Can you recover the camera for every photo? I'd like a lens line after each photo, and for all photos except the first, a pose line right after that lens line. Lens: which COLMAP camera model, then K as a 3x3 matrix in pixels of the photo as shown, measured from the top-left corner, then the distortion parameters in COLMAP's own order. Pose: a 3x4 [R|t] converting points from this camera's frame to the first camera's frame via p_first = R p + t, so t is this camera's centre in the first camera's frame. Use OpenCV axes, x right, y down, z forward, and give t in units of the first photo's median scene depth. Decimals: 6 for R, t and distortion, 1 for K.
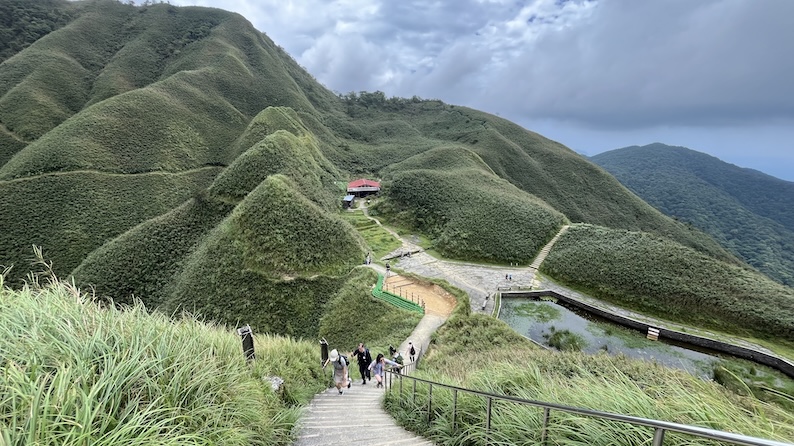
lens RADIAL K [[327.3, 0, 396.7], [0, 327.3, 223.2], [0, 0, 1]] dist [-0.001309, 0.000025]
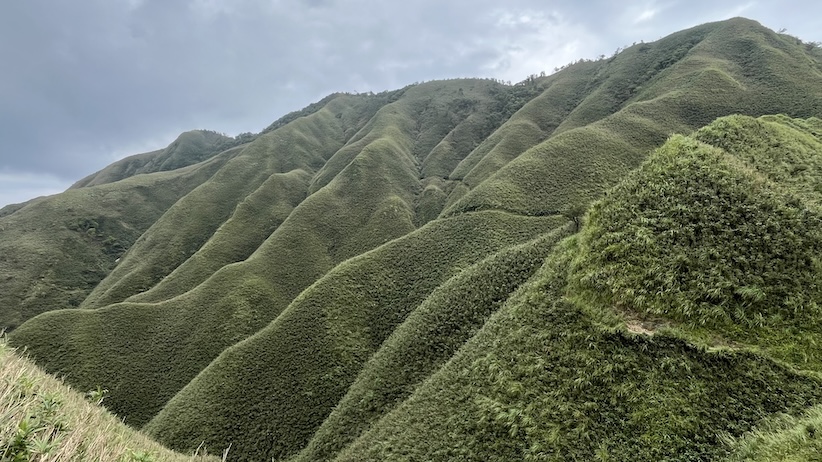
lens RADIAL K [[447.5, 0, 410.9], [0, 447.5, 232.0], [0, 0, 1]] dist [-0.003750, 0.000024]
pose [[0.471416, -0.011804, -0.881832, -0.006894], [-0.220466, 0.966585, -0.130797, 0.174058], [0.853910, 0.256074, 0.453061, 0.495121]]
